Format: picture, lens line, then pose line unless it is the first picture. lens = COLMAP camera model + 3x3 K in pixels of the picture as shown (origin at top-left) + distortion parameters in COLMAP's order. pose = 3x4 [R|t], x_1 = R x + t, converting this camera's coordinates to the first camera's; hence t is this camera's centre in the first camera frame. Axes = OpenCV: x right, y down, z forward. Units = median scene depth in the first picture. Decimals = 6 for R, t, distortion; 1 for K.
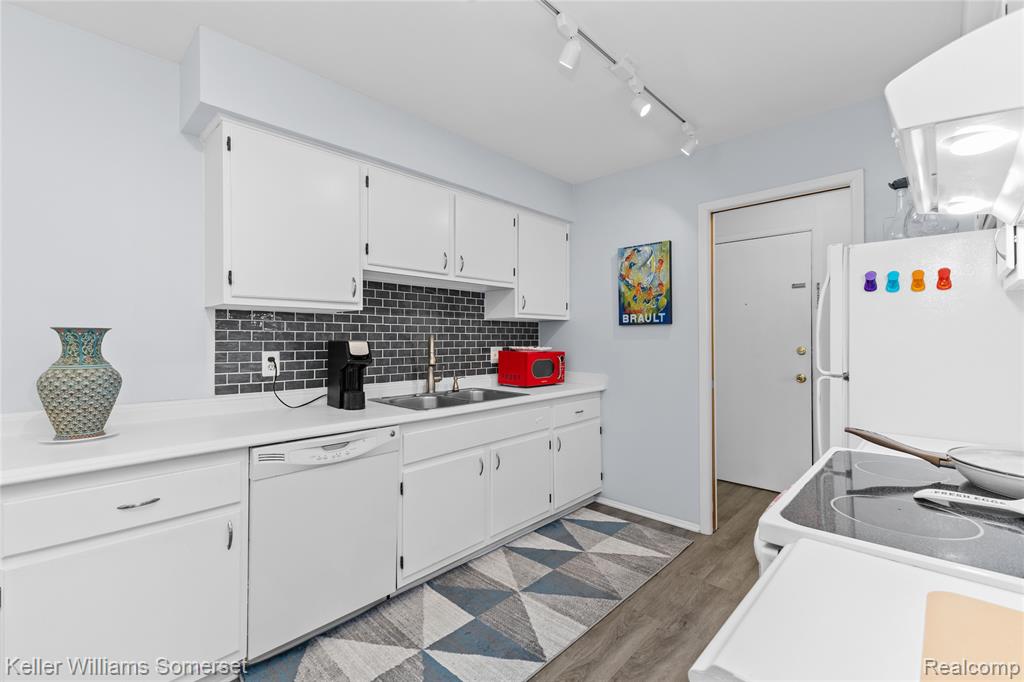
lens RADIAL K [[450.2, 0, 507.2], [0, 450.2, 336.4], [0, 0, 1]] dist [0.013971, 0.000251]
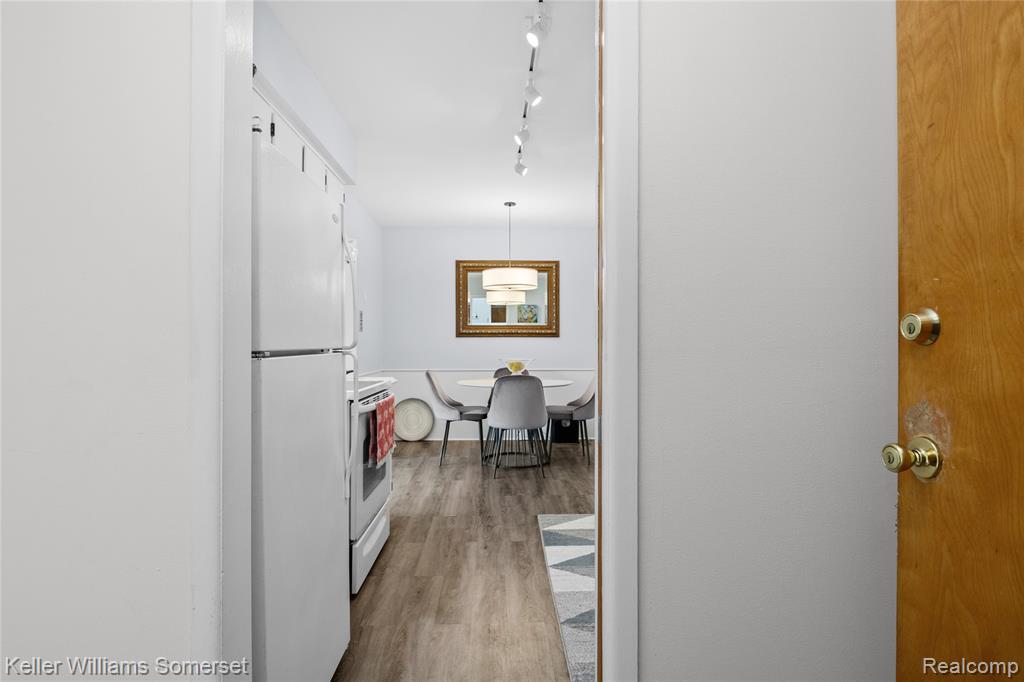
lens RADIAL K [[555.9, 0, 519.4], [0, 555.9, 348.9], [0, 0, 1]] dist [-0.025176, 0.000355]
pose [[-0.698891, 0.007342, -0.715190, 0.711055], [0.005974, 0.999972, 0.004428, 0.046203], [0.715203, -0.001178, -0.698916, 1.141014]]
